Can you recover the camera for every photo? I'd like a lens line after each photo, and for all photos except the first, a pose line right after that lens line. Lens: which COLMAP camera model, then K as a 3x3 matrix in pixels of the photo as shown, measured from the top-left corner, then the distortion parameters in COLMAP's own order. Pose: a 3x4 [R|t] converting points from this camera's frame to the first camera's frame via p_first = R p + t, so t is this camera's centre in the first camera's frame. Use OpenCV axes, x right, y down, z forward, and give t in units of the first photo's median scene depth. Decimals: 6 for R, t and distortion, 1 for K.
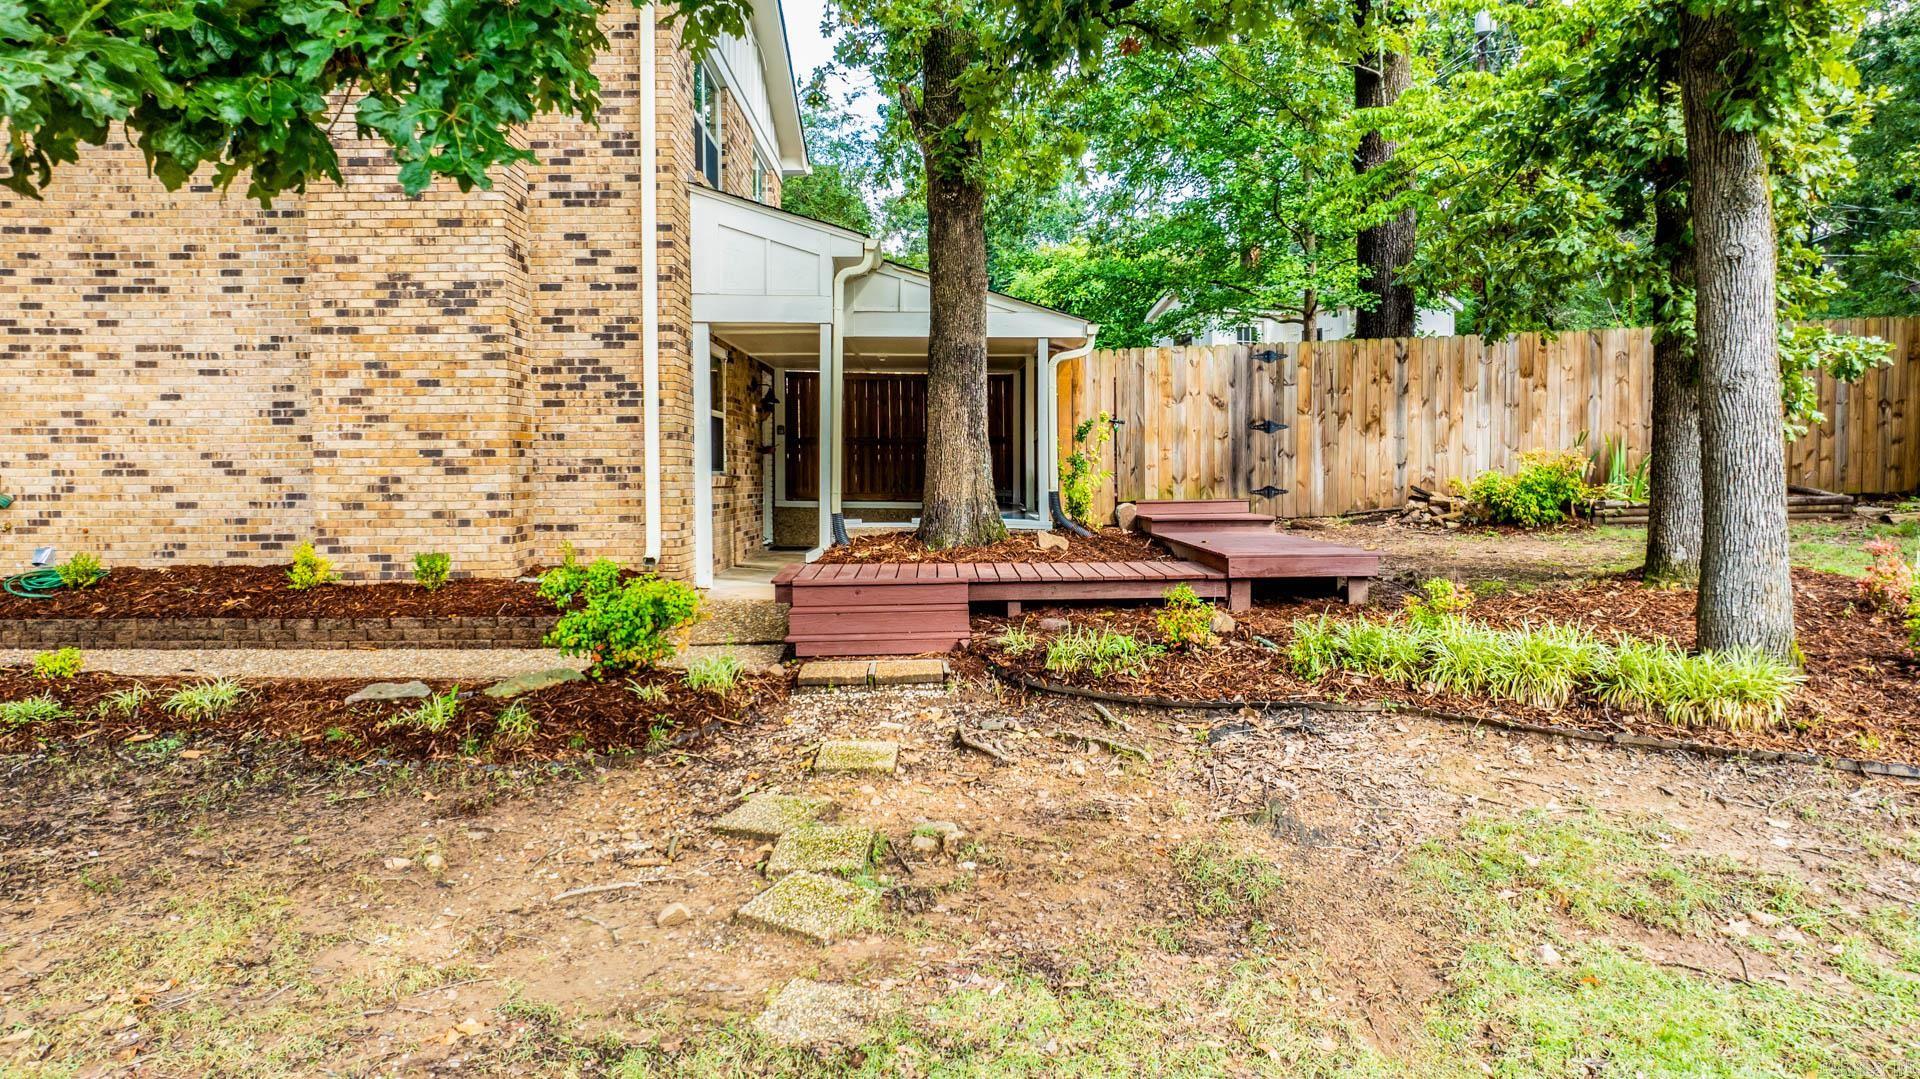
lens RADIAL K [[1354.1, 0, 963.2], [0, 1354.1, 537.1], [0, 0, 1]] dist [-0.037072, 0.046919]
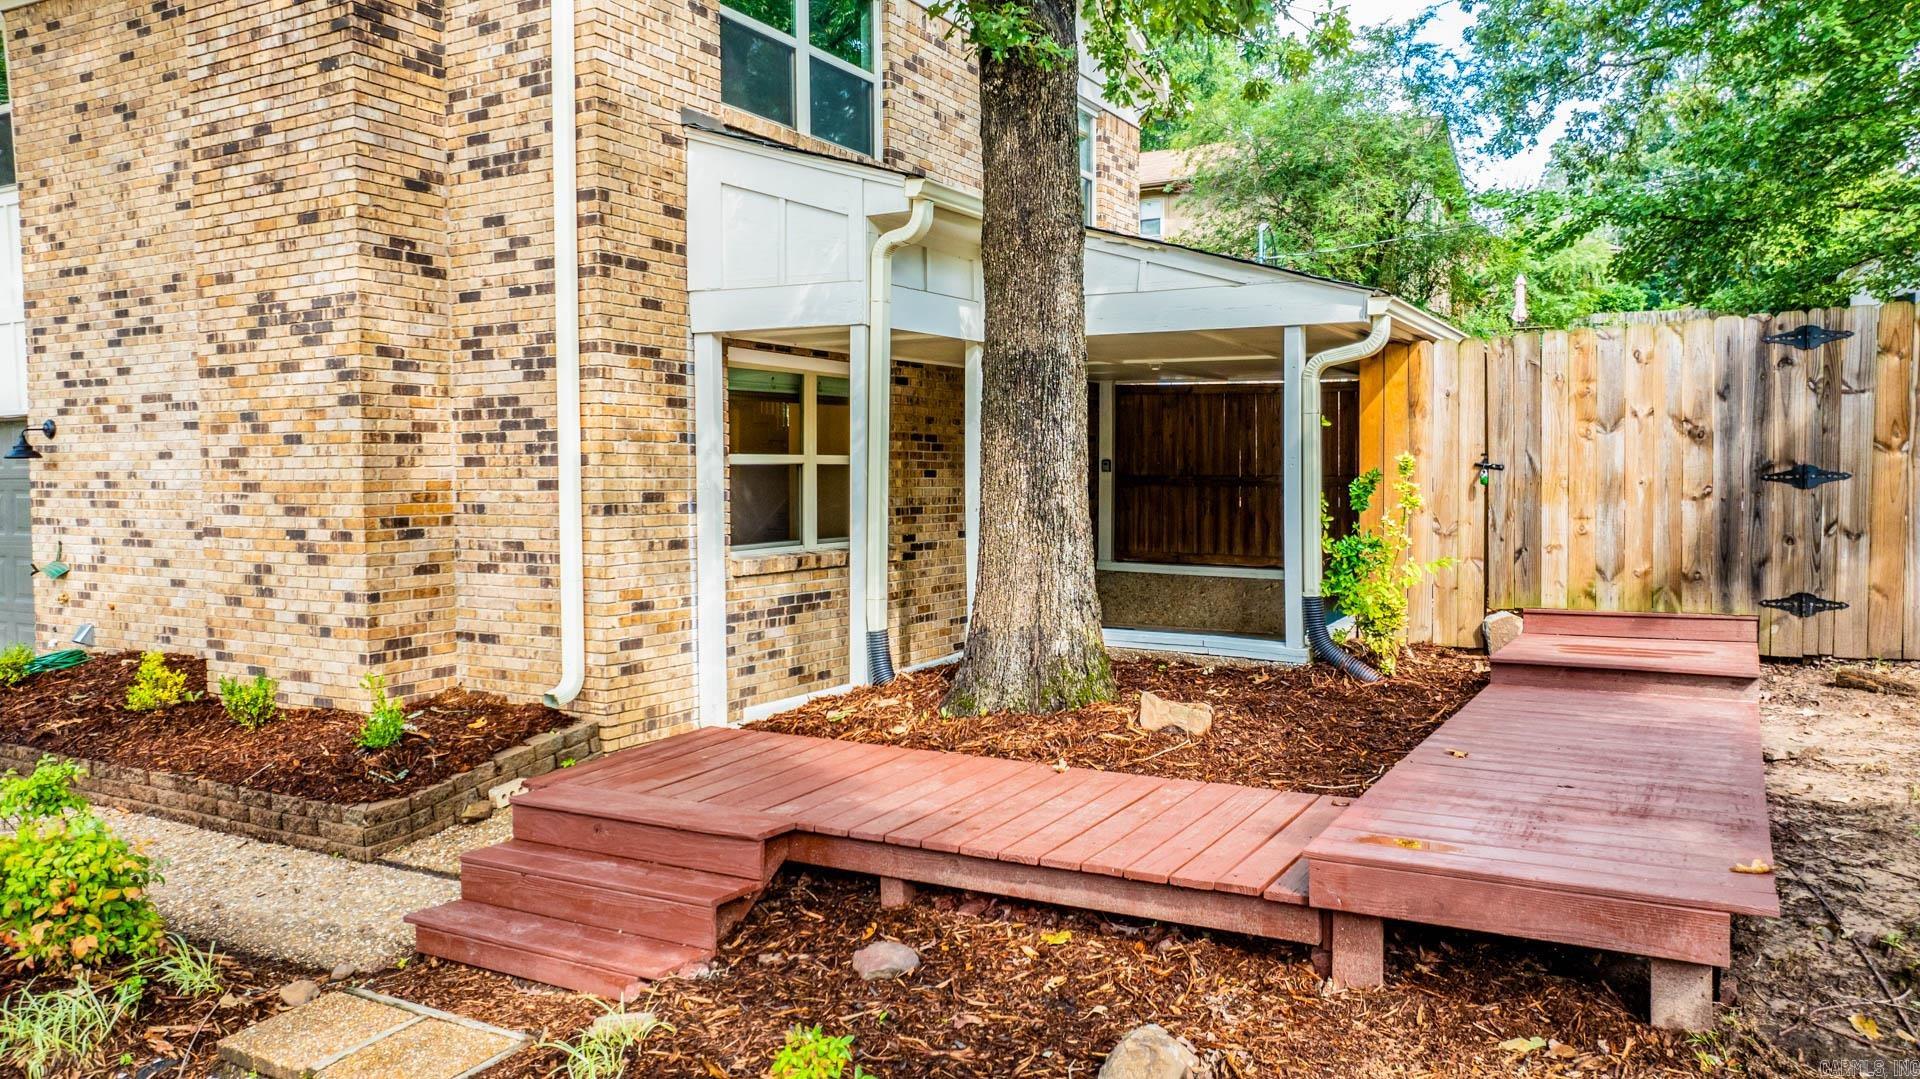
lens RADIAL K [[1354.1, 0, 954.7], [0, 1354.1, 531.6], [0, 0, 1]] dist [-0.037072, 0.046919]
pose [[0.857759, 0.023908, -0.513496, 0.275109], [-0.023863, 0.999693, 0.006684, -0.073604], [0.513499, 0.006520, 0.858066, 0.528321]]
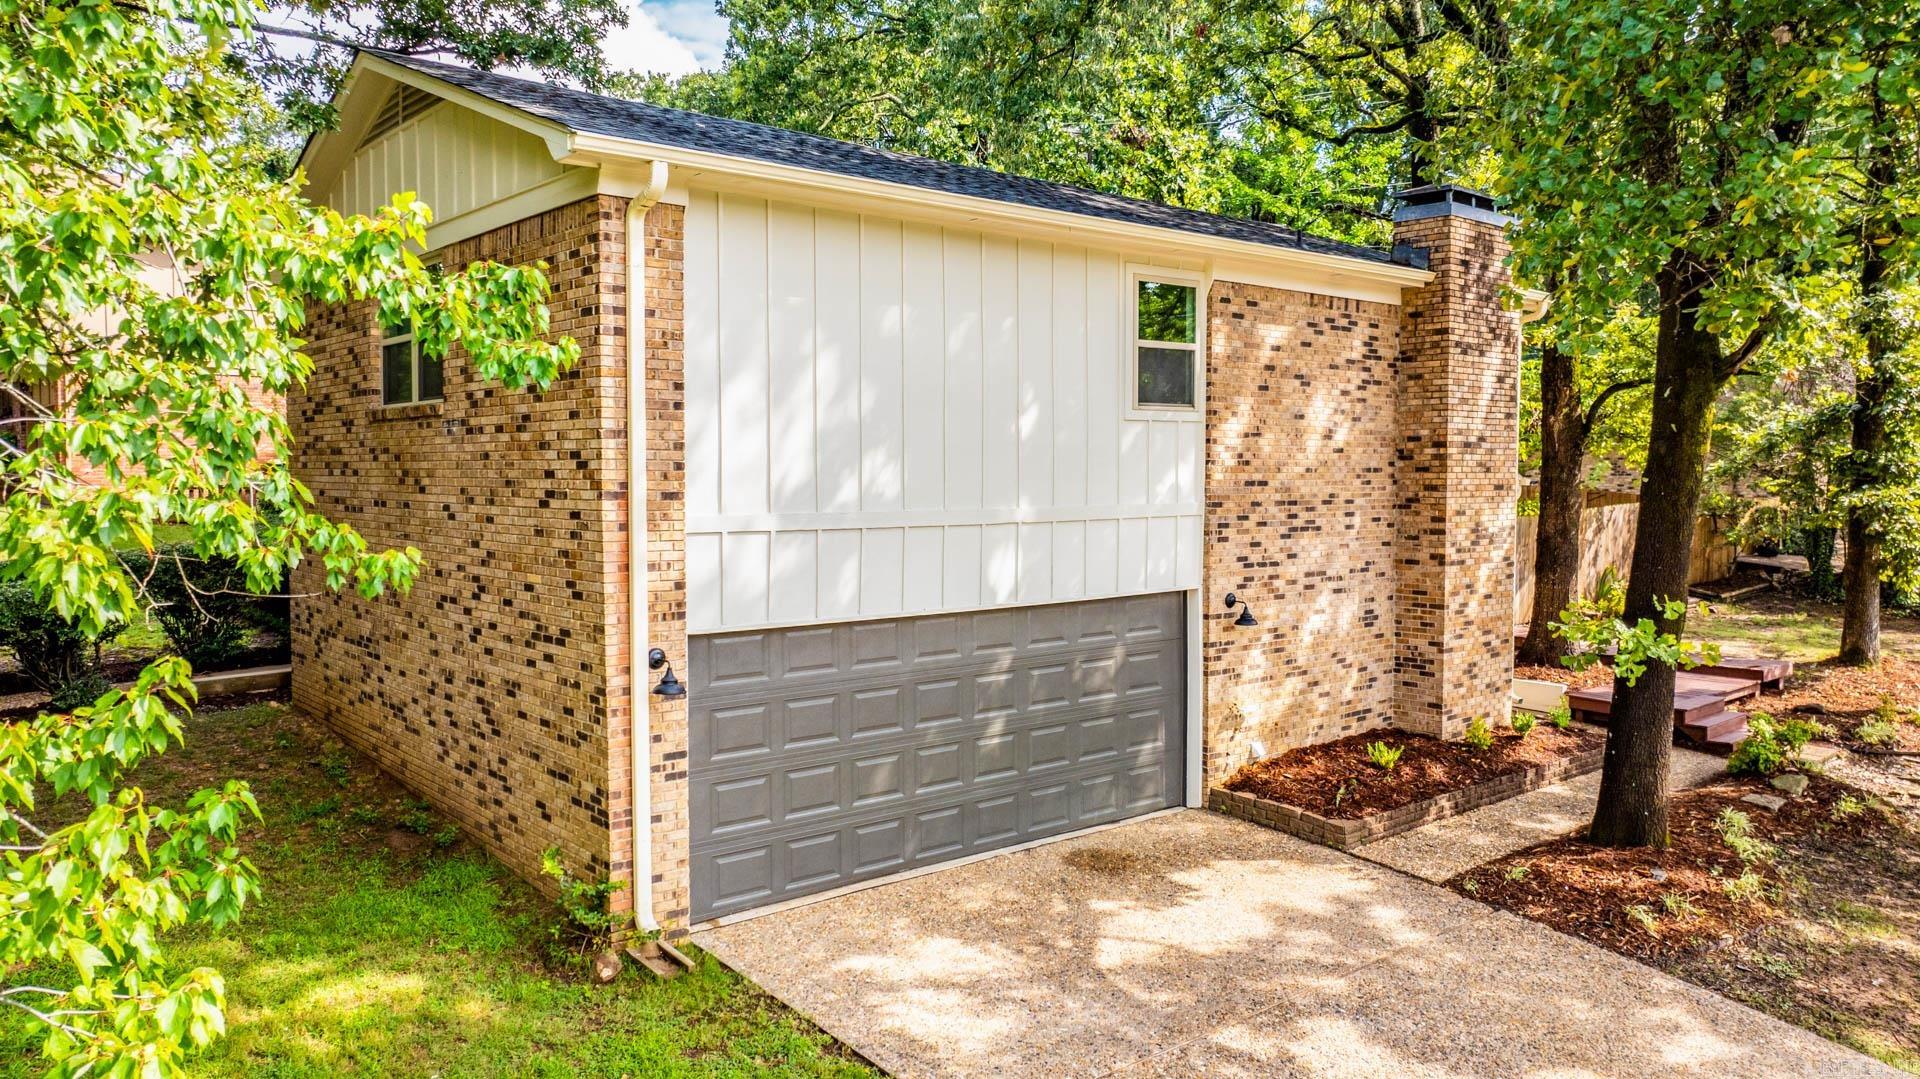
lens RADIAL K [[1354.1, 0, 972.0], [0, 1354.1, 538.6], [0, 0, 1]] dist [-0.037072, 0.046919]
pose [[0.770973, -0.024811, 0.636384, -1.663601], [0.027818, 0.999599, 0.005269, -0.189858], [-0.636259, 0.013641, 0.771355, 0.217548]]
